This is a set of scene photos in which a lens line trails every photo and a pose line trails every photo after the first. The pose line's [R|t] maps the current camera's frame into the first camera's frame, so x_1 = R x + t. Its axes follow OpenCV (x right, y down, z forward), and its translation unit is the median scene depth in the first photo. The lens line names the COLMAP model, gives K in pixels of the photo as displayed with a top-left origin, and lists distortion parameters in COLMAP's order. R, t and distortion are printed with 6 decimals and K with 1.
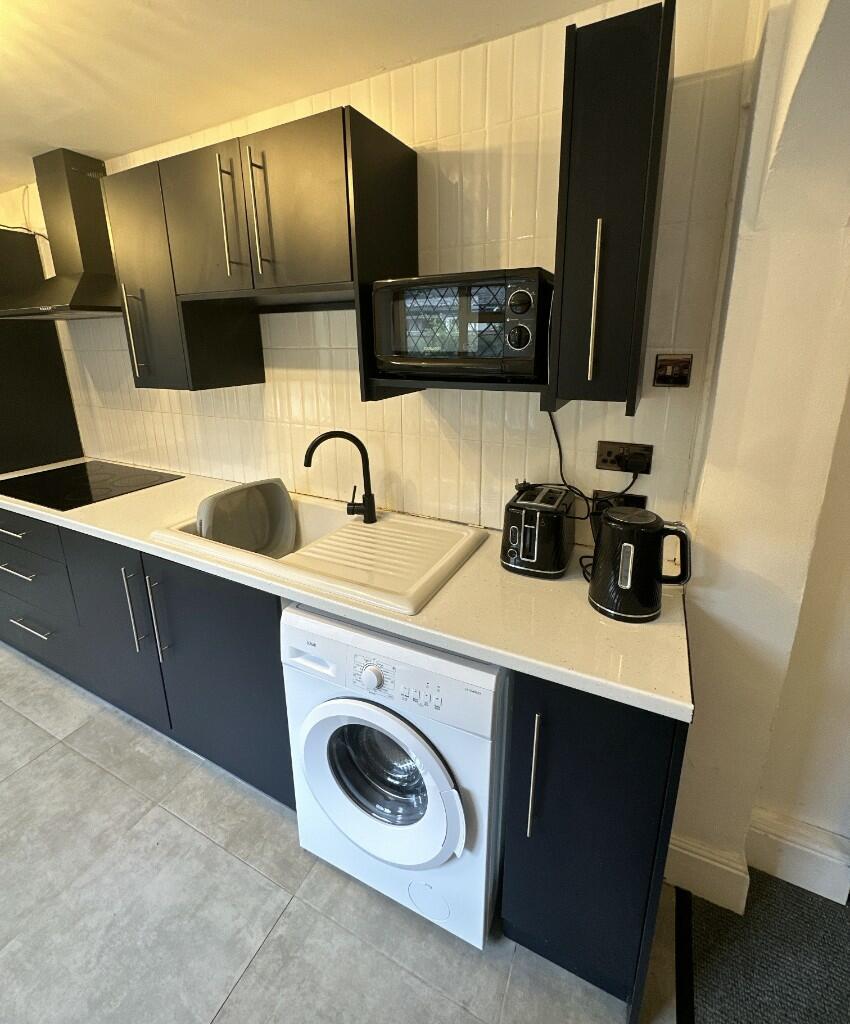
lens RADIAL K [[457.6, 0, 425.1], [0, 457.6, 461.0], [0, 0, 1]] dist [-0.003281, 0.000387]
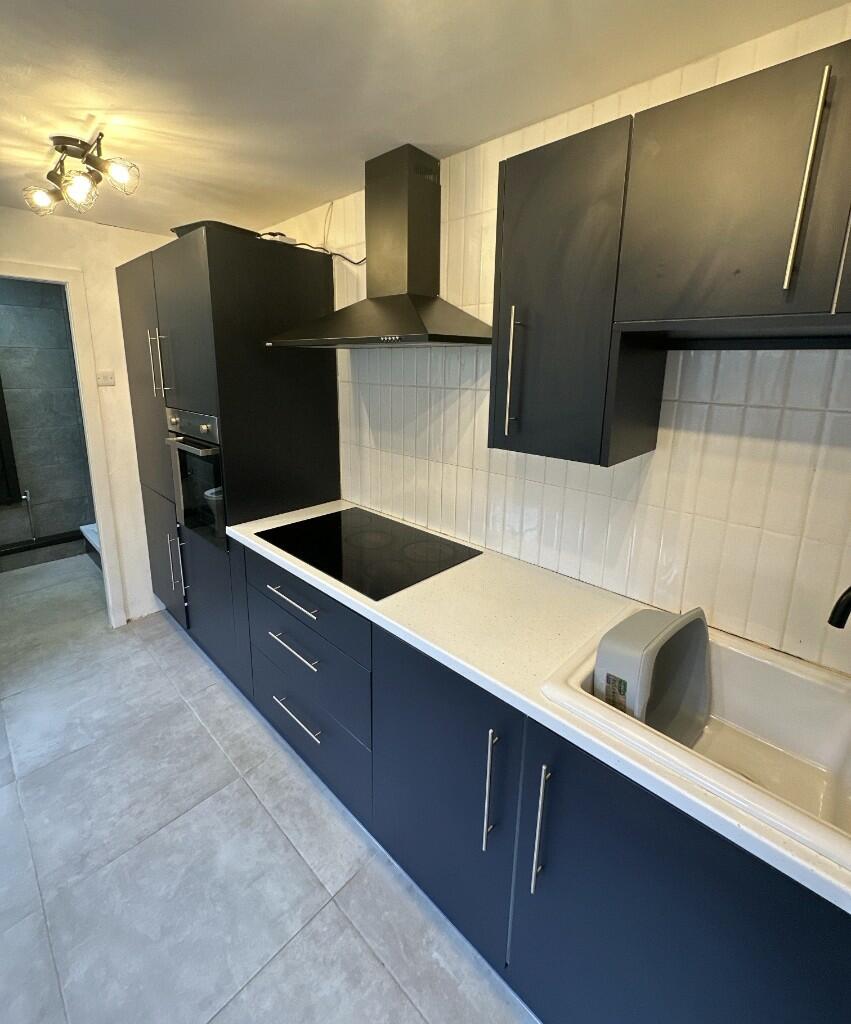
lens RADIAL K [[457.6, 0, 424.8], [0, 457.6, 459.5], [0, 0, 1]] dist [-0.003281, 0.000387]
pose [[0.956542, 0.085263, -0.278849, -0.472621], [-0.099558, 0.994326, -0.037483, -0.094107], [0.274071, 0.063615, 0.959603, 0.250117]]
